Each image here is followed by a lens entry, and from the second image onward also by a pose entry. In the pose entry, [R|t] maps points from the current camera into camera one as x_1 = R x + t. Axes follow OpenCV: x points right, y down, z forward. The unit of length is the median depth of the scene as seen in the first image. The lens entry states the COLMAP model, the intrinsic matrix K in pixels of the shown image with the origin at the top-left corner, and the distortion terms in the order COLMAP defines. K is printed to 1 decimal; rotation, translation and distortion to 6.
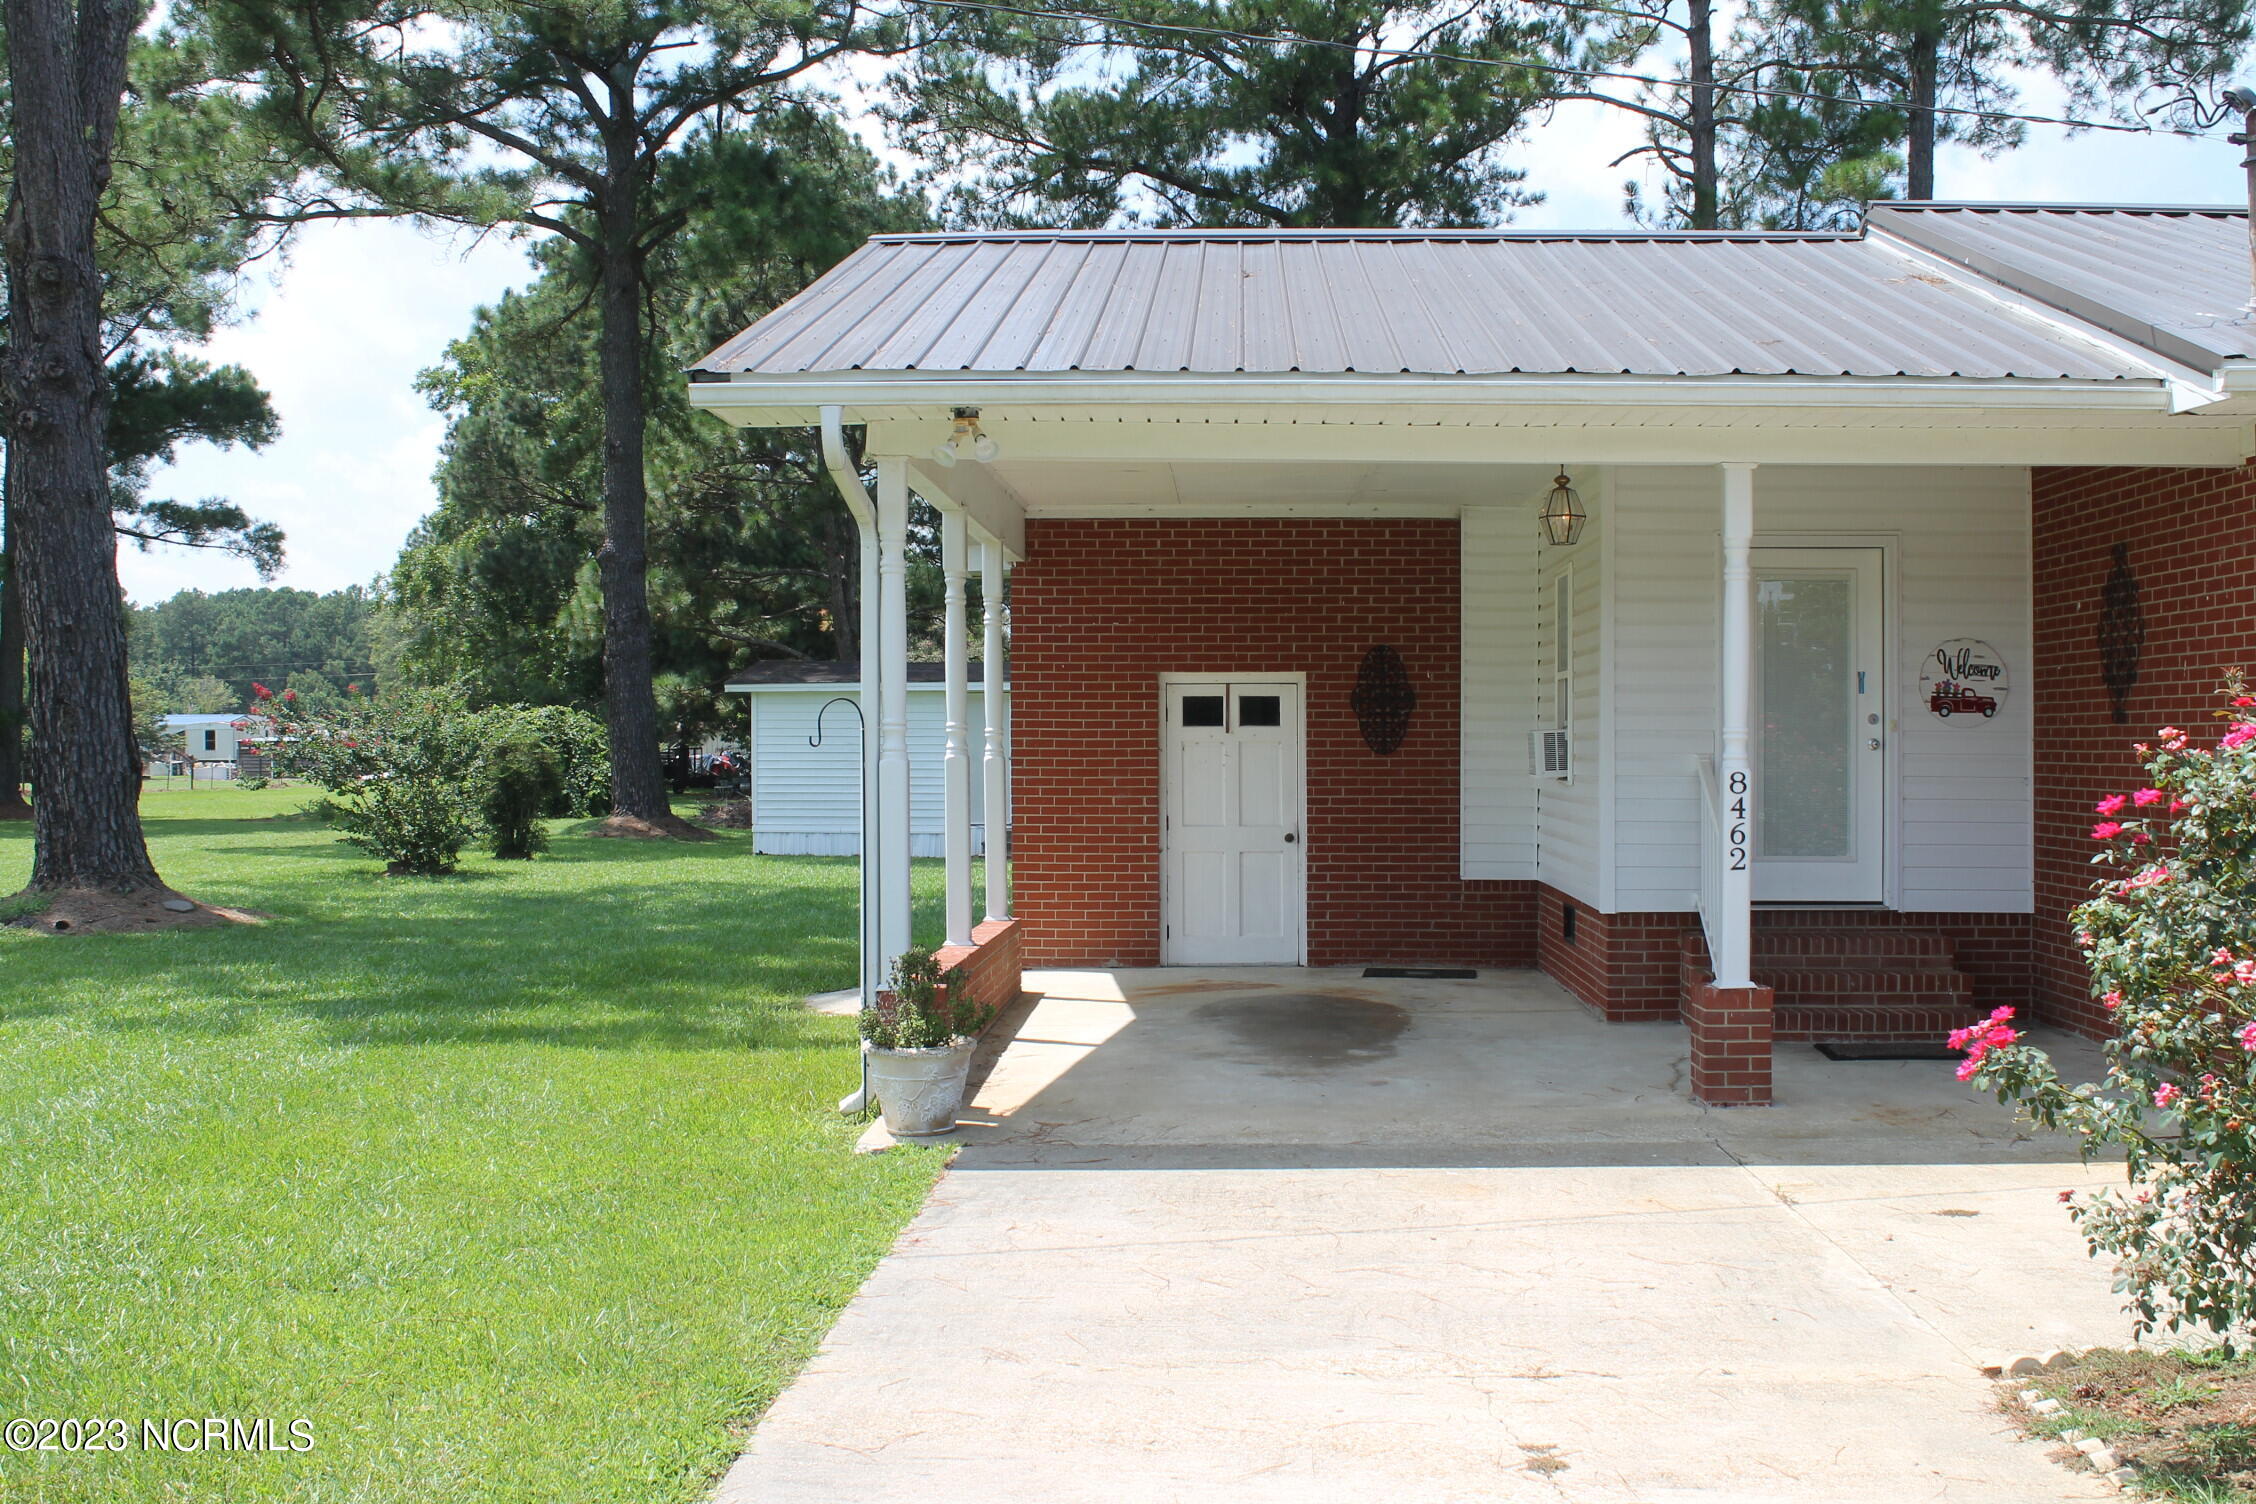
lens RADIAL K [[2356.0, 0, 1135.6], [0, 2356.0, 741.1], [0, 0, 1]] dist [-0.071154, 0.000000]
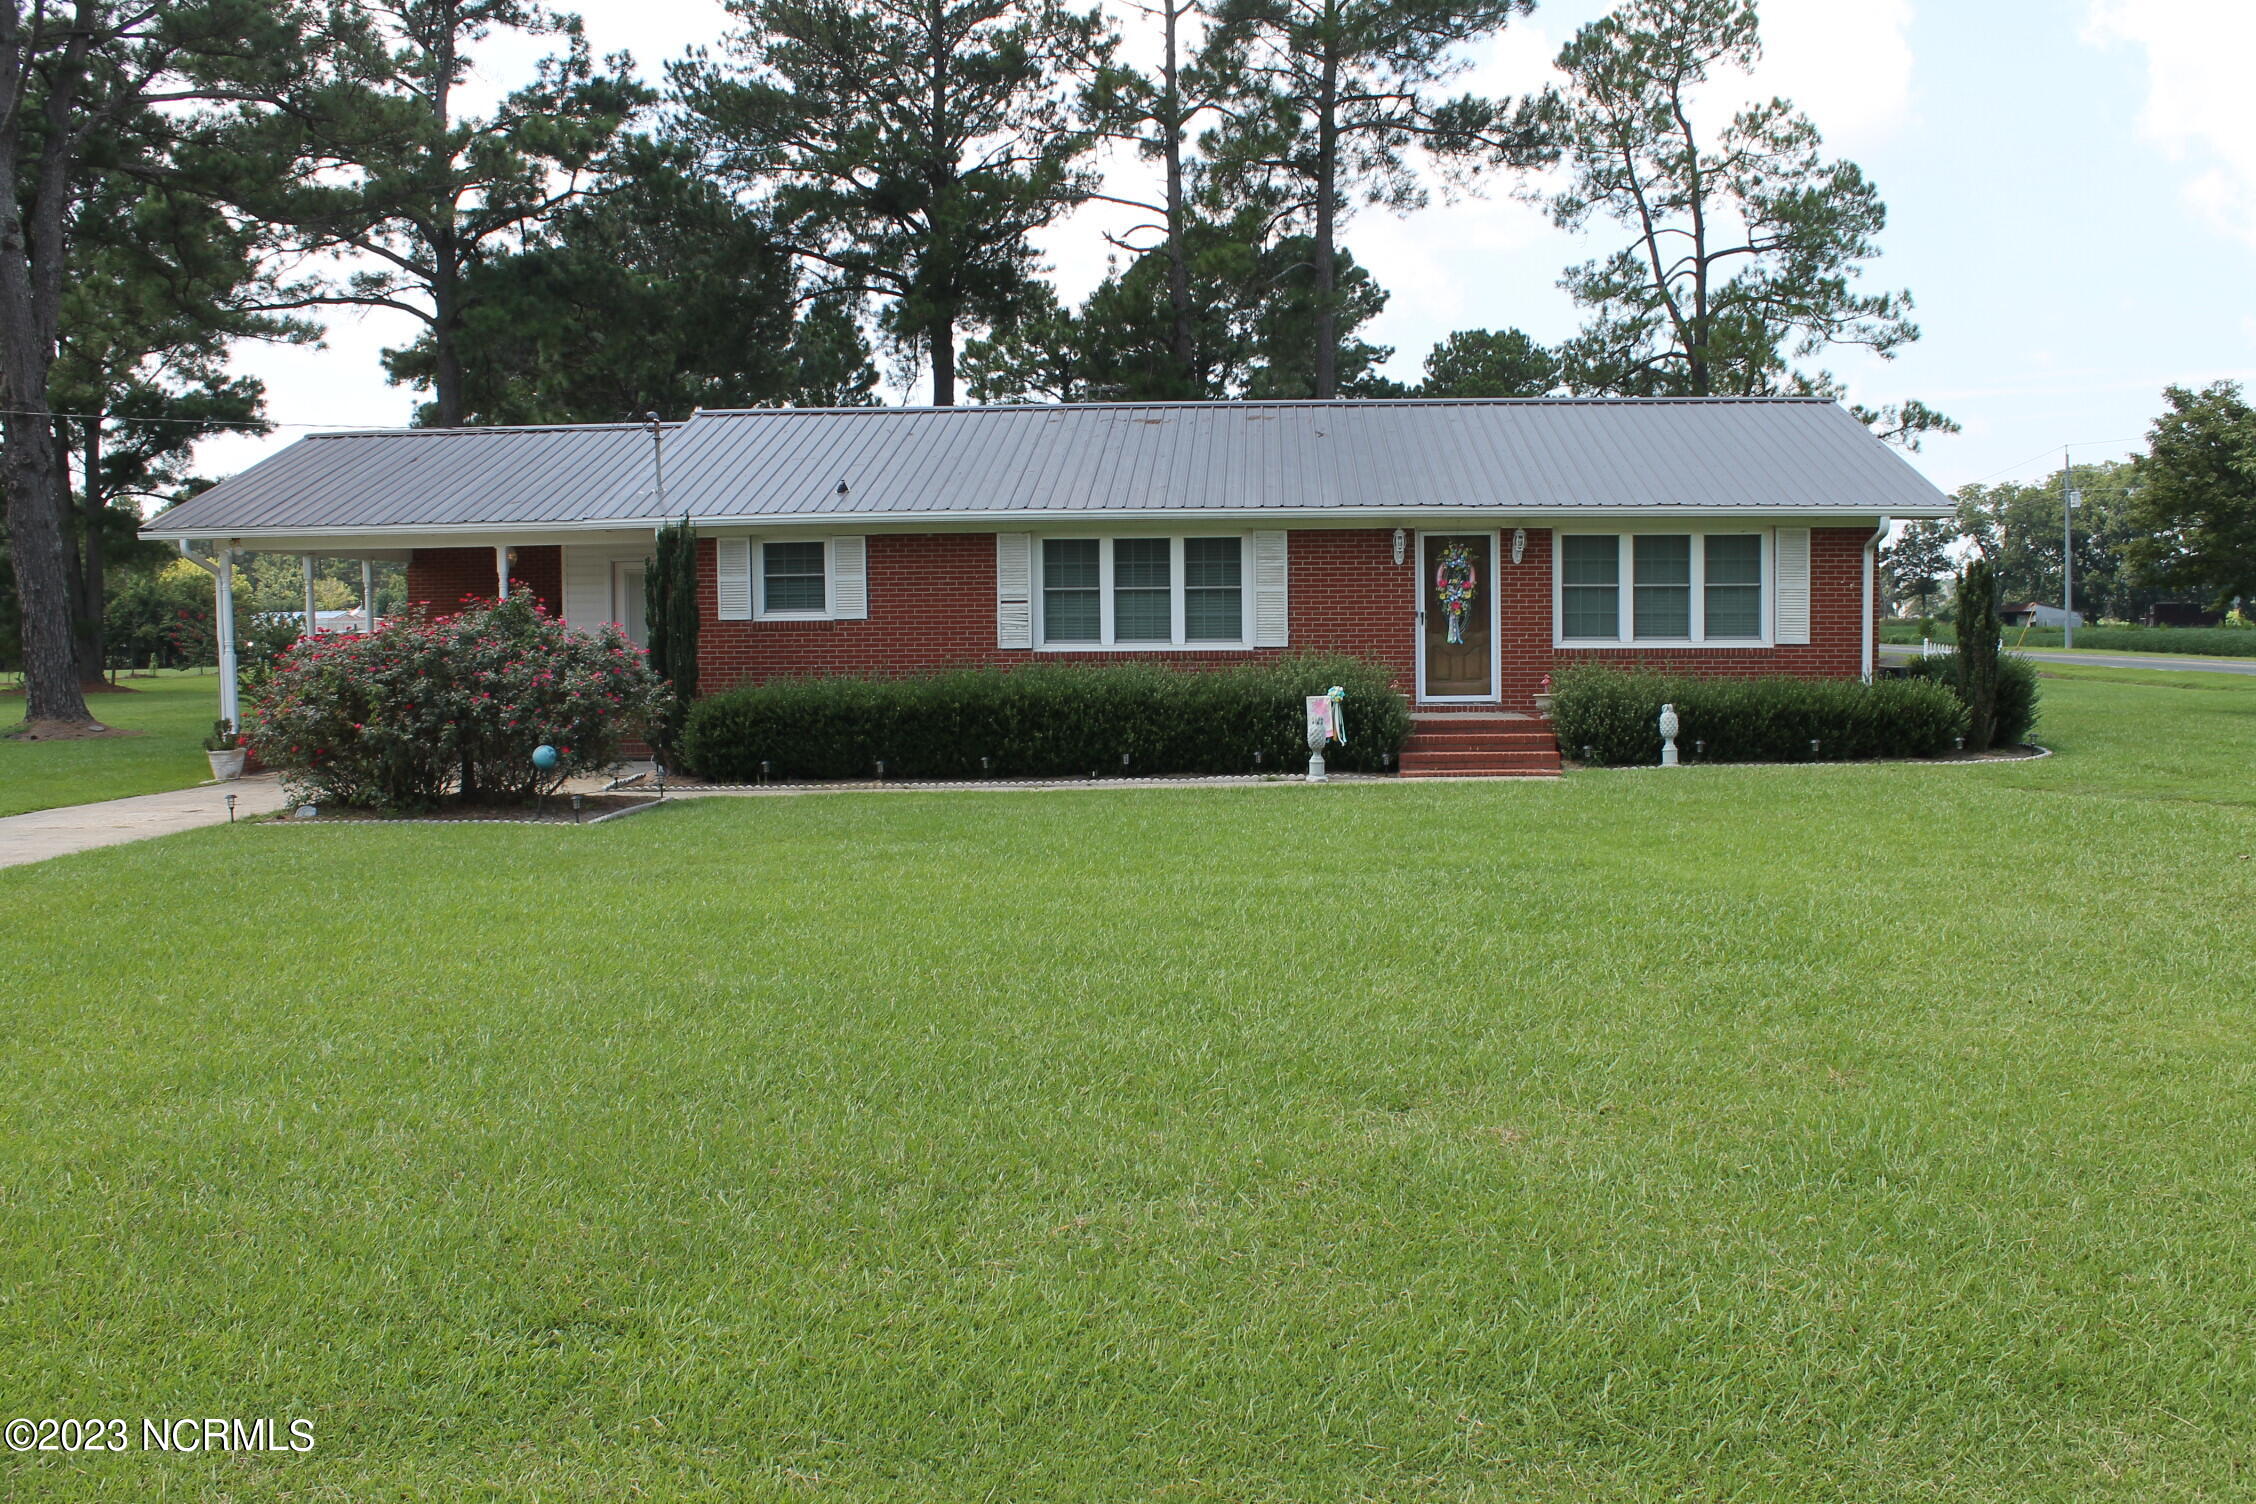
lens RADIAL K [[2000.2, 0, 1111.5], [0, 2000.2, 761.0], [0, 0, 1]] dist [-0.092365, 0.004607]
pose [[0.999838, -0.012377, -0.013044, 0.790404], [0.013272, 0.997395, 0.070900, -0.013924], [0.012132, -0.071062, 0.997398, -1.089792]]
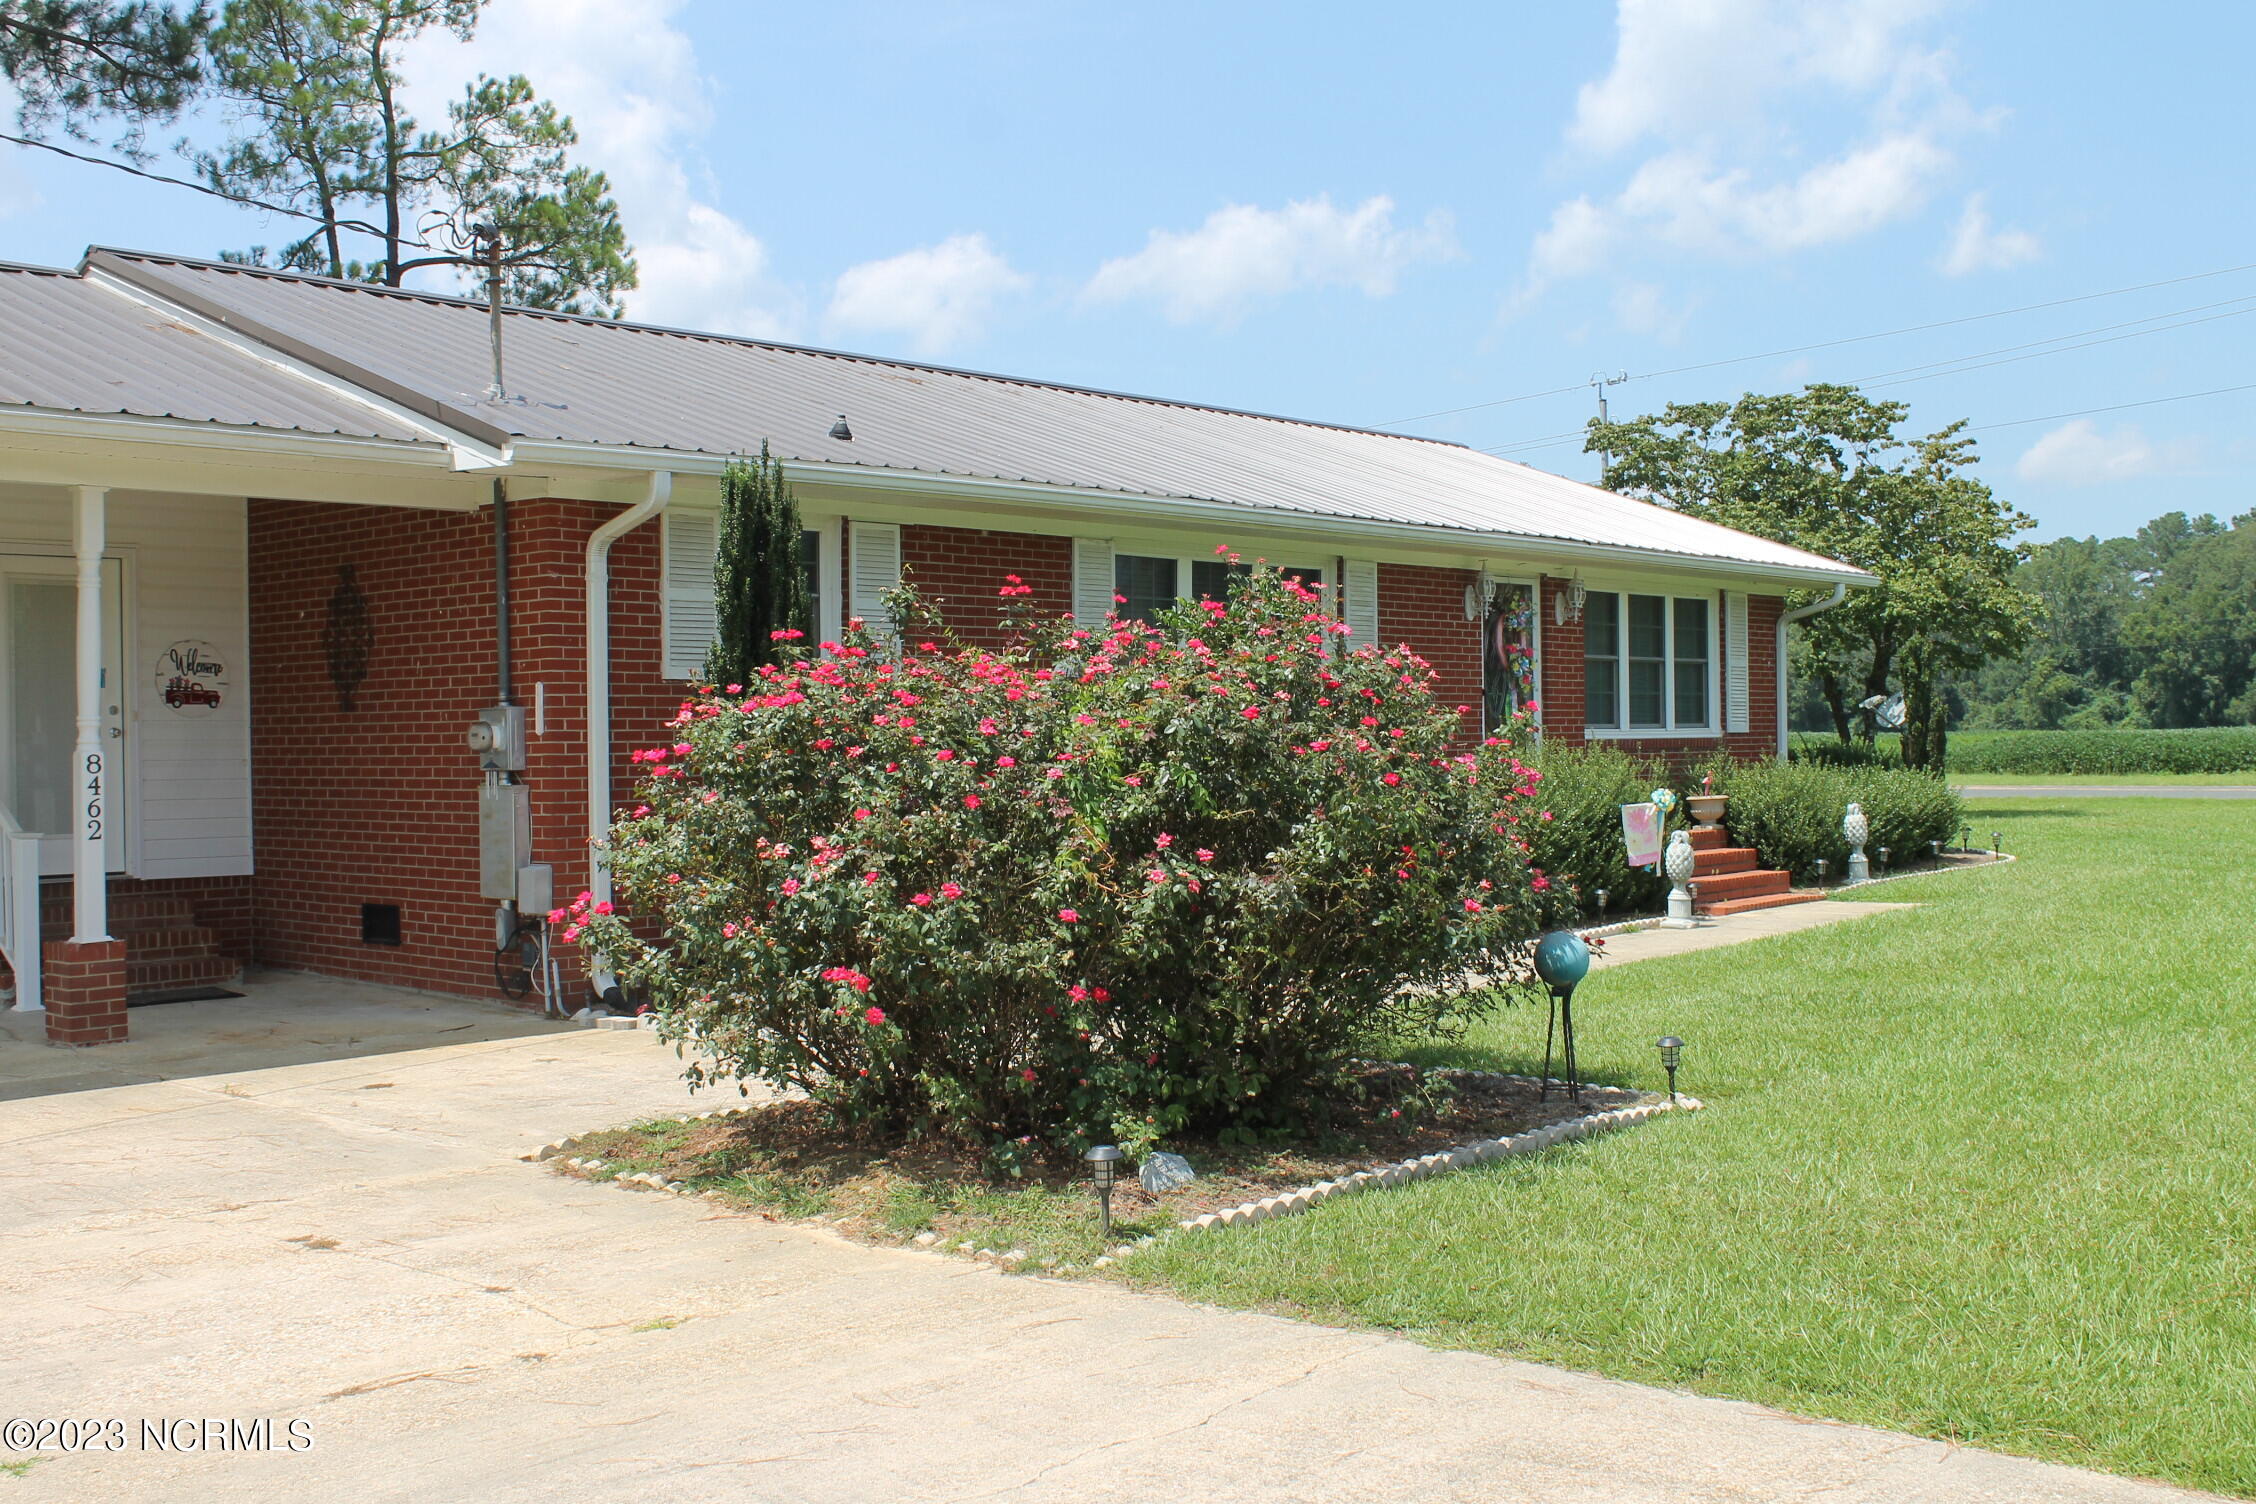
lens RADIAL K [[2356.0, 0, 1131.5], [0, 2356.0, 752.4], [0, 0, 1]] dist [-0.071154, 0.000000]
pose [[0.648371, -0.016700, 0.761141, -0.230454], [0.012635, 0.999858, 0.011175, 0.004857], [-0.761220, 0.002372, 0.648490, -0.104128]]
